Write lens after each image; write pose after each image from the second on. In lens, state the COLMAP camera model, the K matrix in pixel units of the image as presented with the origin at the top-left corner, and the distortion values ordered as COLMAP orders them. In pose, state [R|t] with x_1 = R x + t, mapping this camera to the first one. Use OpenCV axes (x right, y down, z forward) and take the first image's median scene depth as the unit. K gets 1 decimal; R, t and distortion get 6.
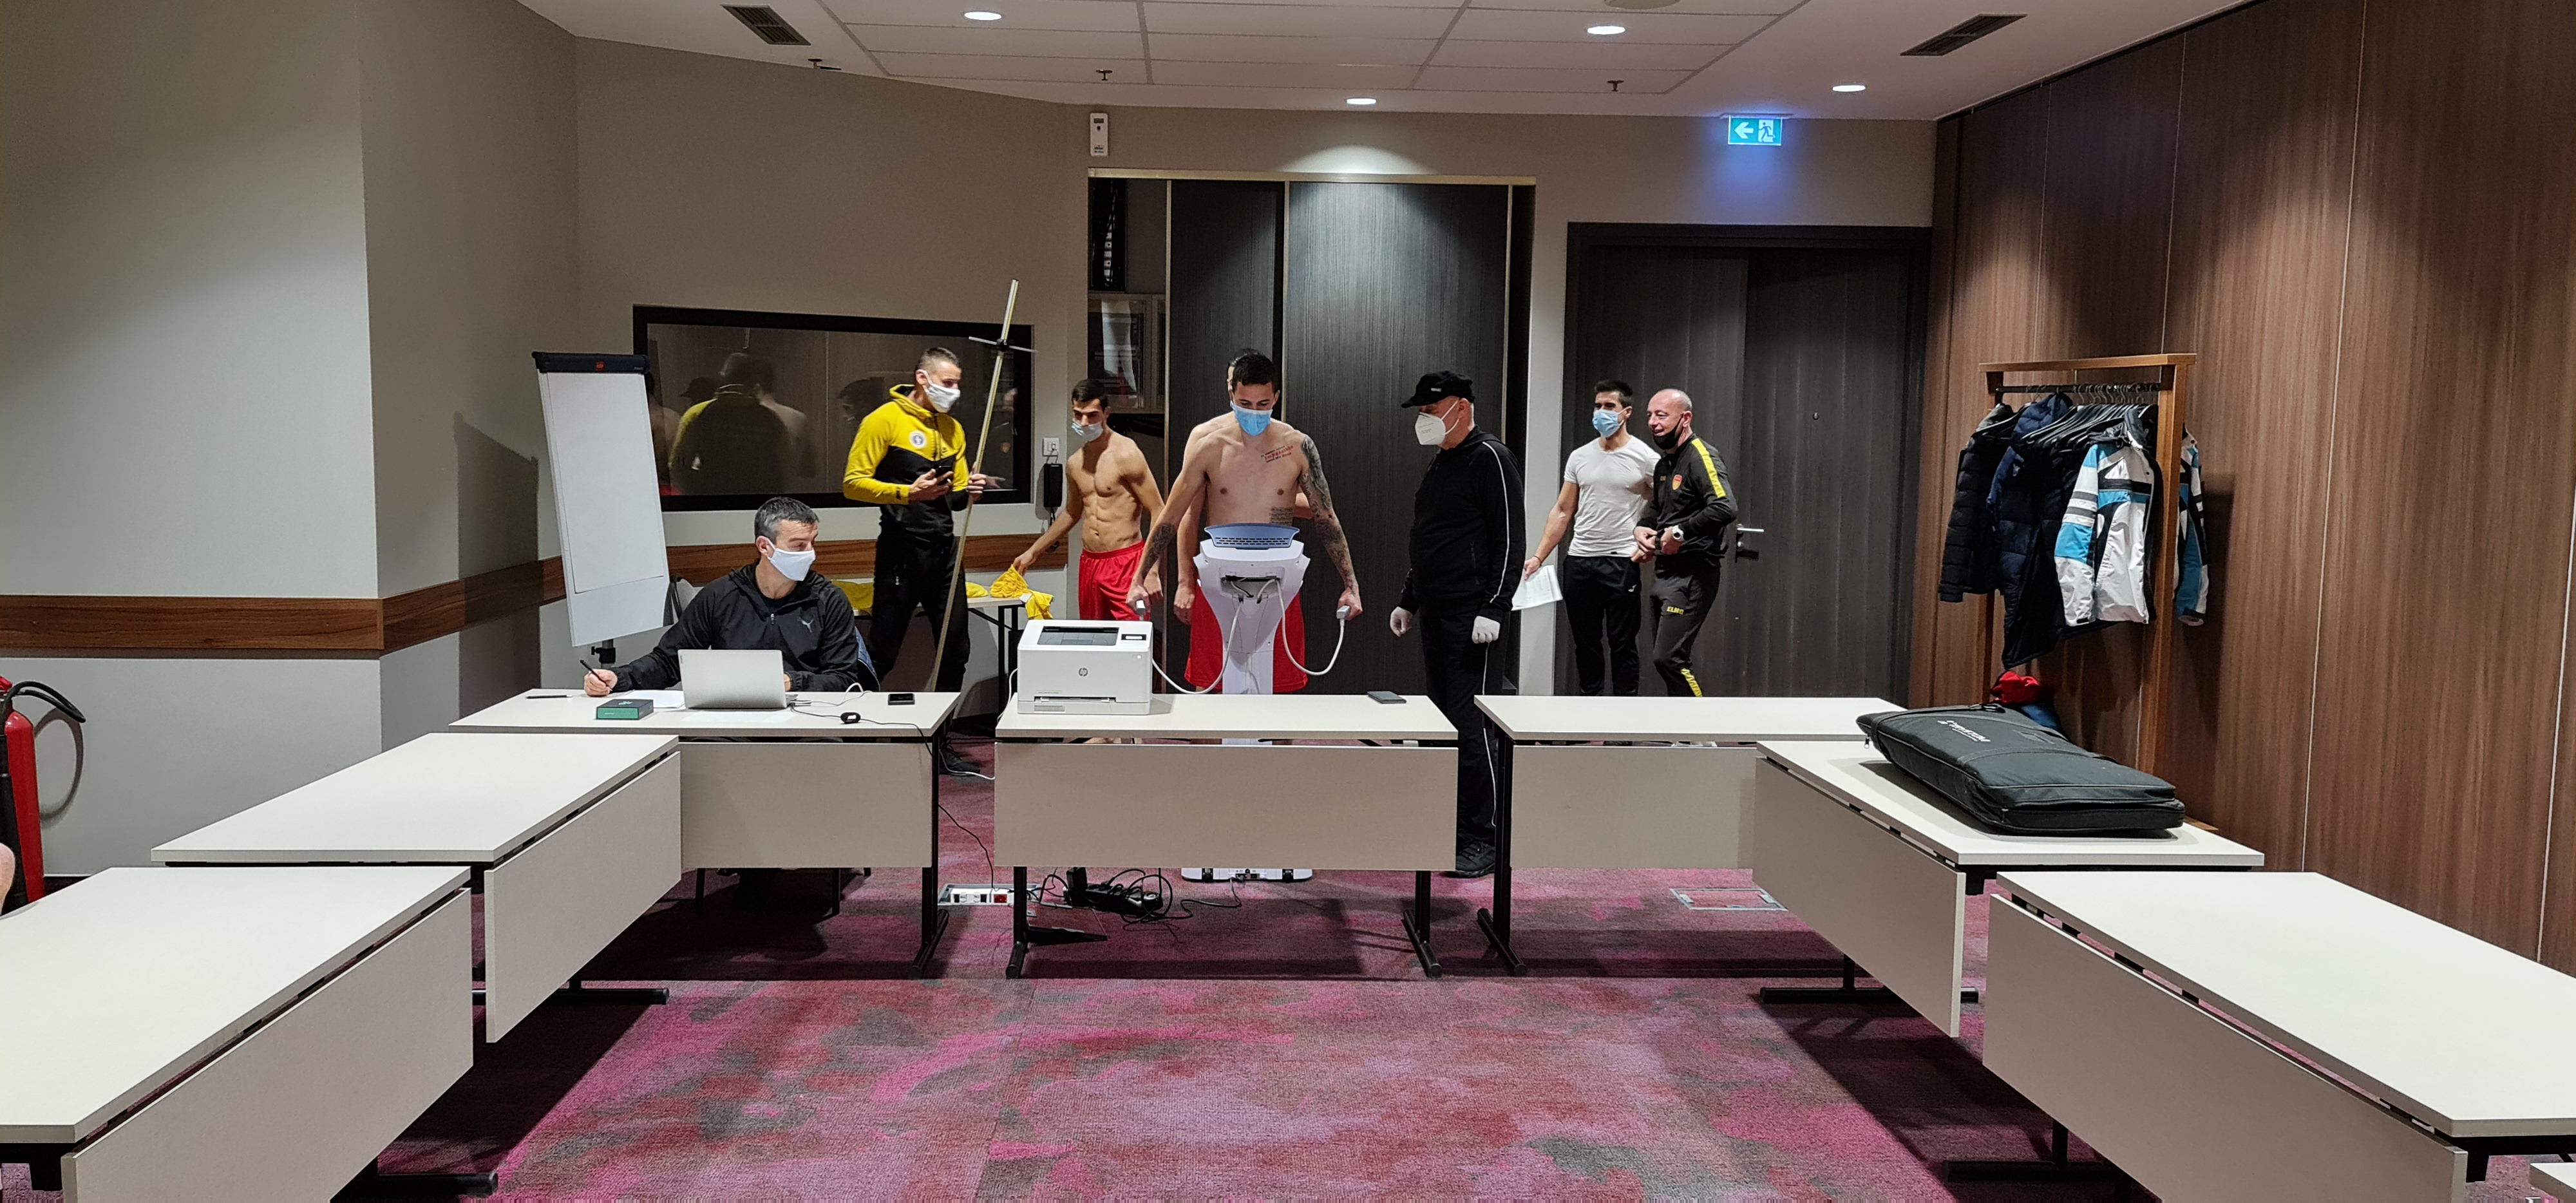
lens RADIAL K [[1891.7, 0, 1273.7], [0, 1891.7, 592.3], [0, 0, 1]] dist [0.061036, -0.036356]
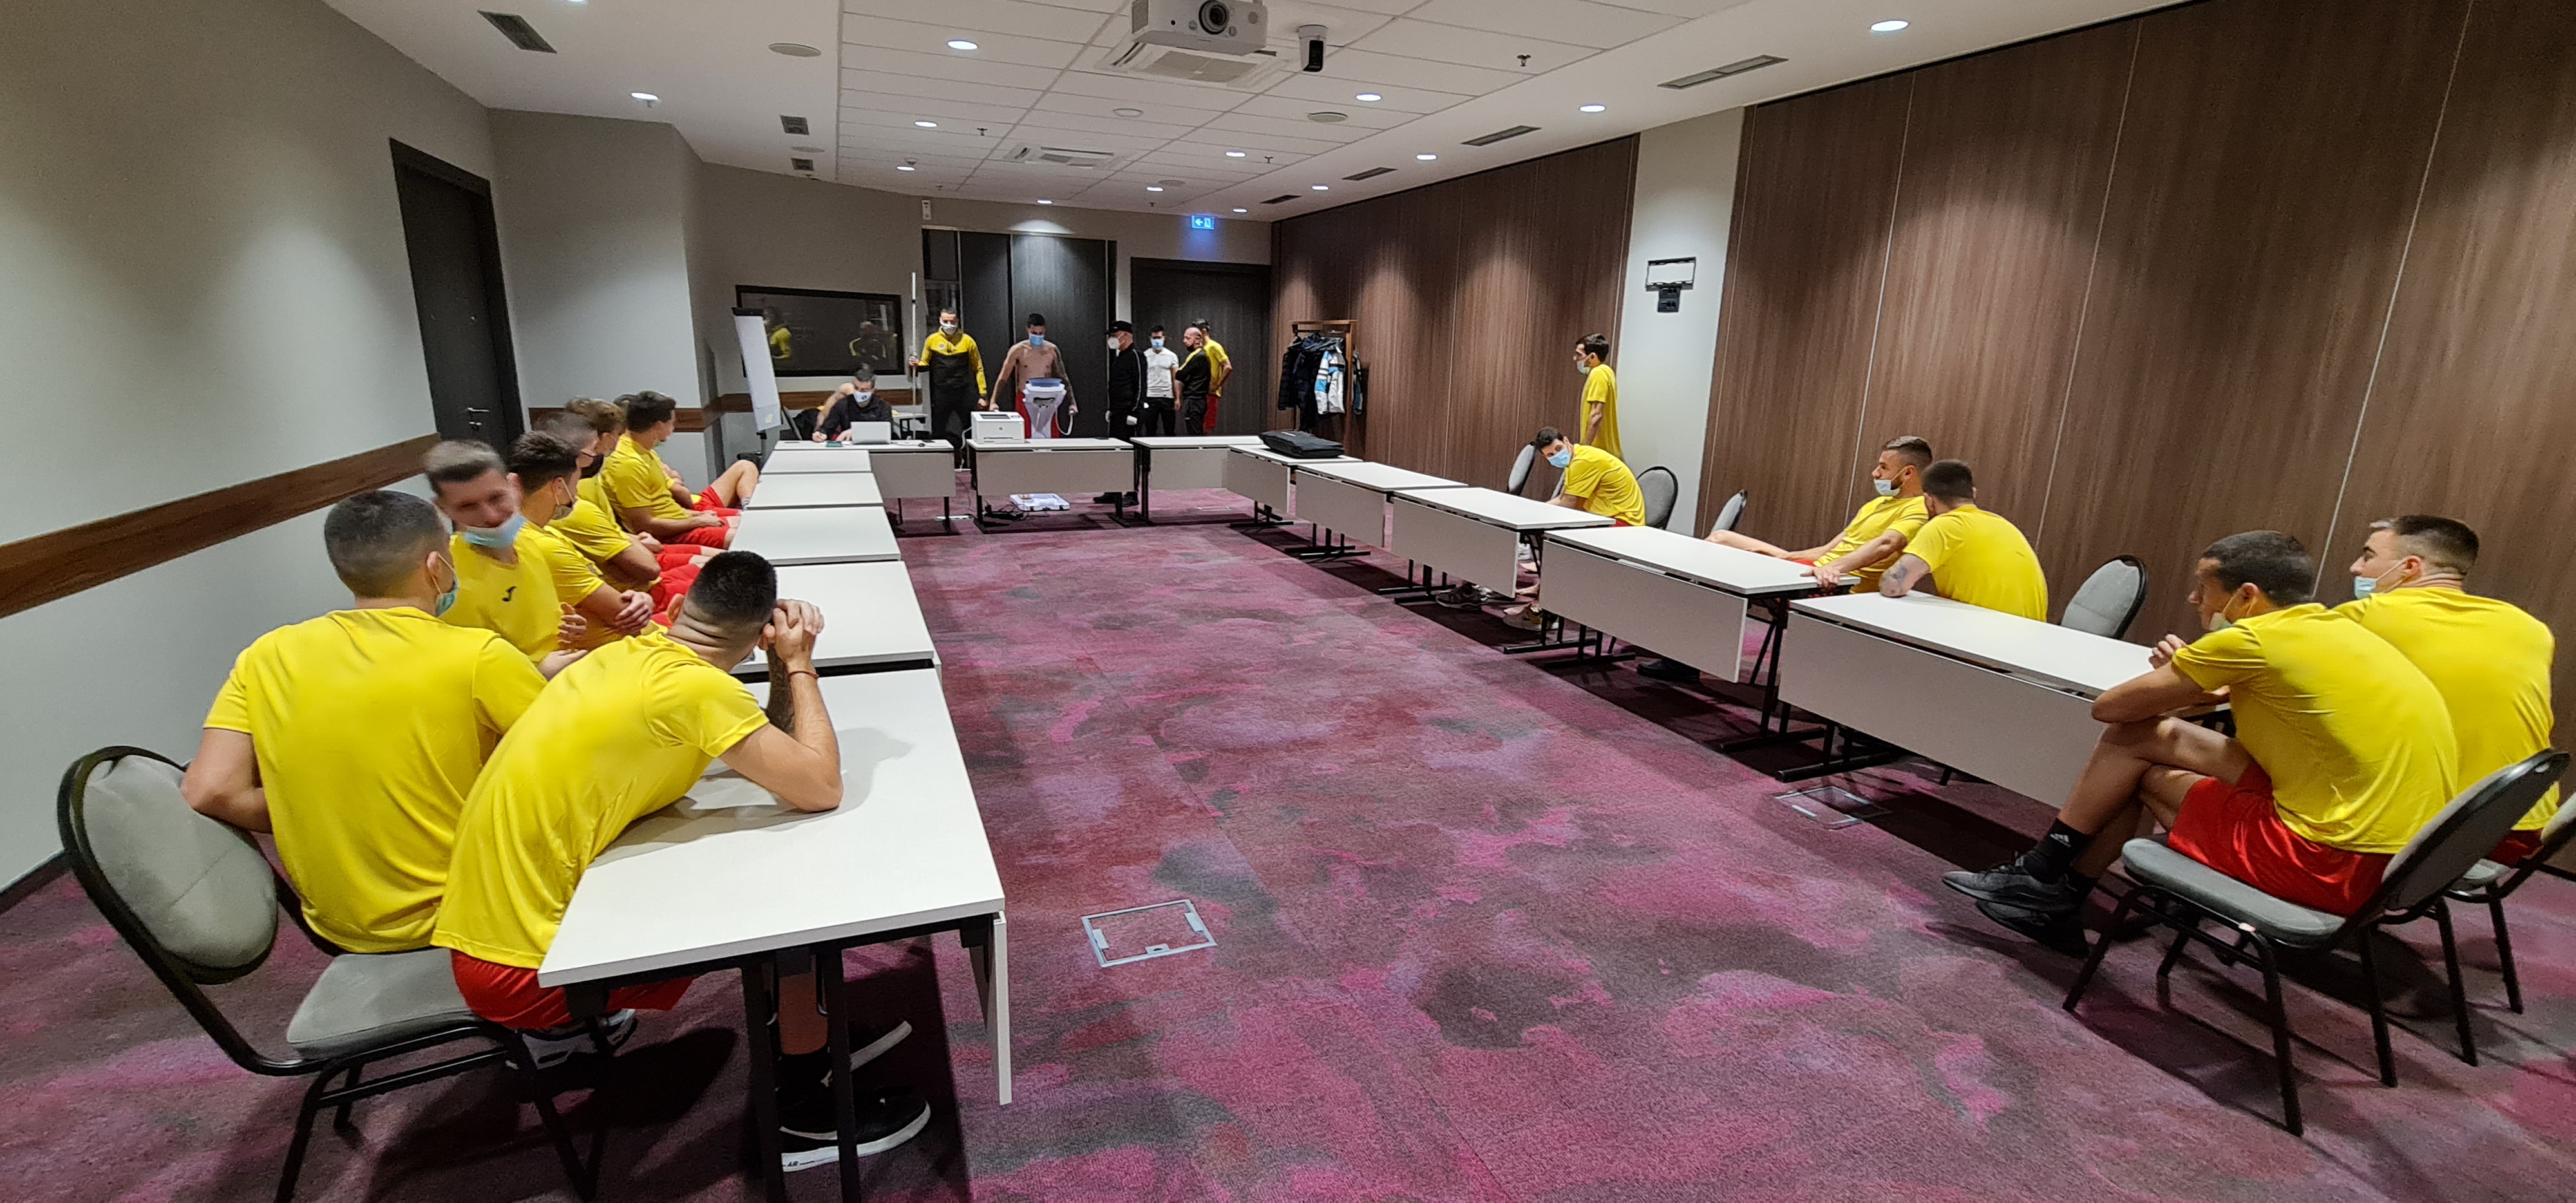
lens RADIAL K [[1073.0, 0, 1285.8], [0, 1073.0, 618.2], [0, 0, 1]] dist [-0.002428, 0.000270]
pose [[0.939116, -0.076369, 0.335005, -0.212422], [0.021393, 0.986091, 0.164822, 0.054223], [-0.342932, -0.147620, 0.927688, -0.567072]]
